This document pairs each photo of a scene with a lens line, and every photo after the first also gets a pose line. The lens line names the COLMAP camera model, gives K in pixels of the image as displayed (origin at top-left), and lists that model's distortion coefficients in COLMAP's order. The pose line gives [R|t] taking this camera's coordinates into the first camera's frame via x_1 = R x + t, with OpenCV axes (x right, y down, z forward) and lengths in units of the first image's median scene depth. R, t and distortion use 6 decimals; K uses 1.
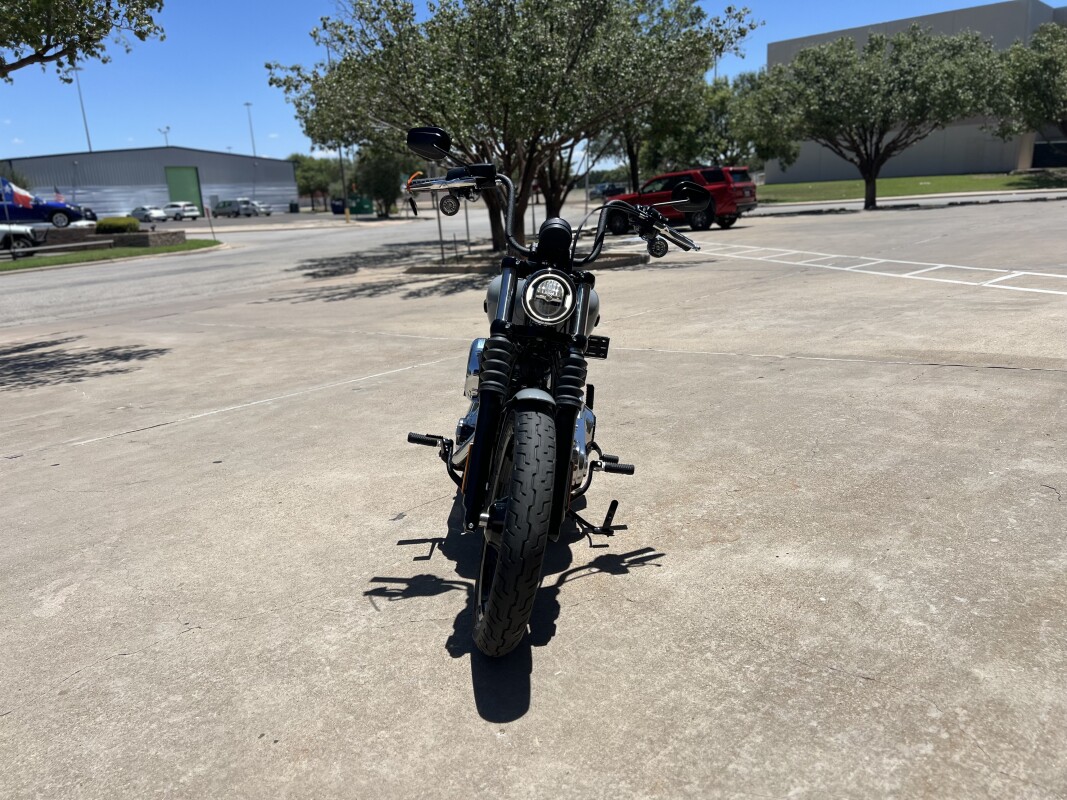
lens RADIAL K [[803.5, 0, 527.2], [0, 803.5, 398.6], [0, 0, 1]] dist [0.056644, -0.064695]
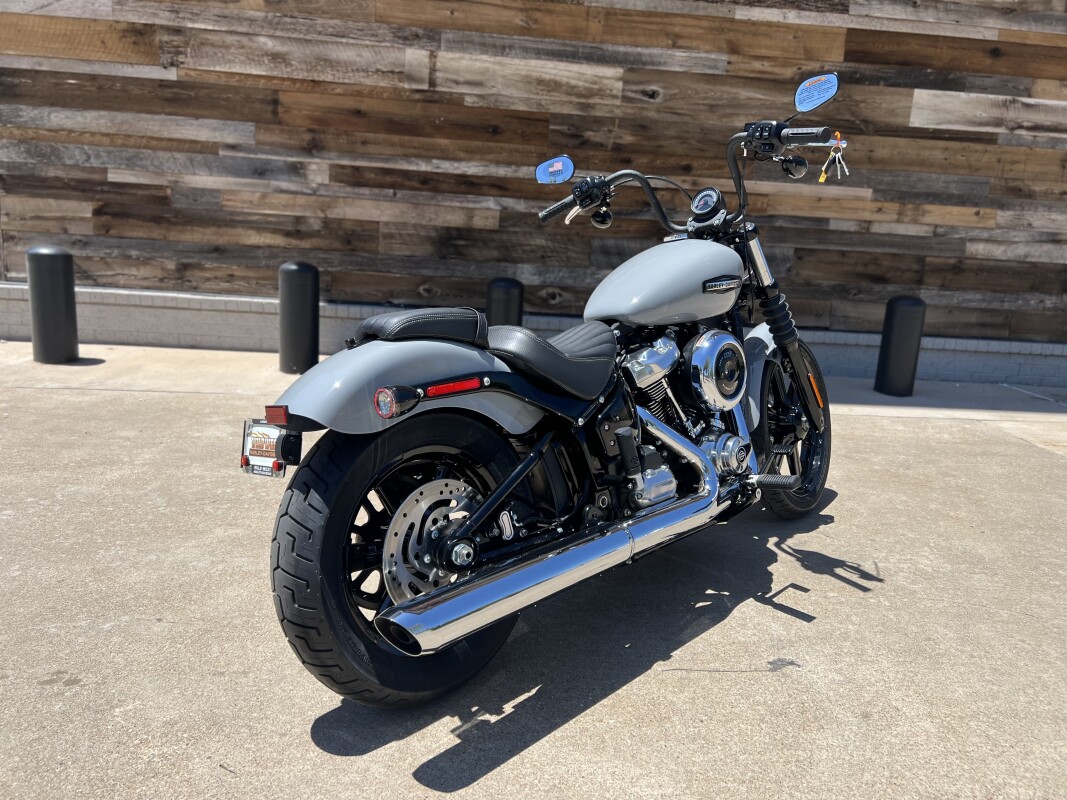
lens RADIAL K [[811.4, 0, 533.5], [0, 811.4, 400.0], [0, 0, 1]] dist [0.050456, -0.057700]
pose [[-0.743837, -0.127228, 0.656140, -0.069685], [0.144319, 0.927980, 0.343547, -0.047774], [-0.652594, 0.350236, -0.671905, 0.256490]]
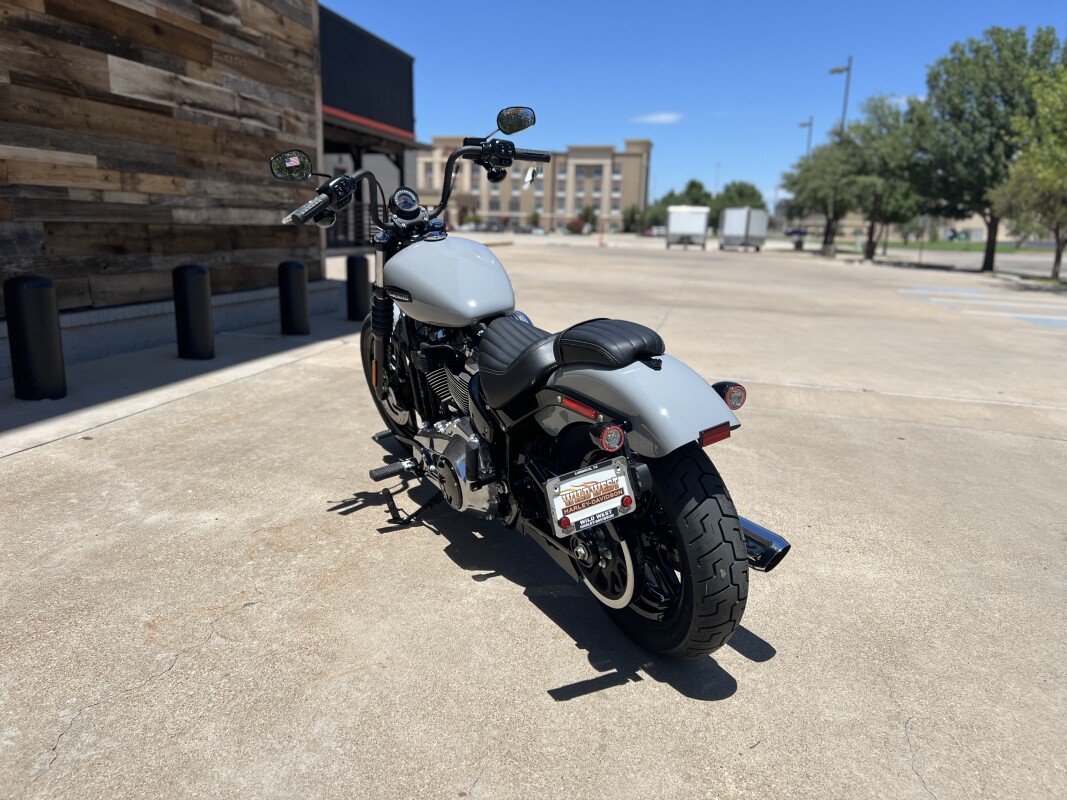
lens RADIAL K [[806.6, 0, 531.0], [0, 806.6, 400.0], [0, 0, 1]] dist [0.046640, -0.048872]
pose [[-0.858438, 0.139923, -0.493462, 0.065099], [-0.104513, 0.894170, 0.435359, -0.062302], [0.502156, 0.425302, -0.752966, 0.274462]]
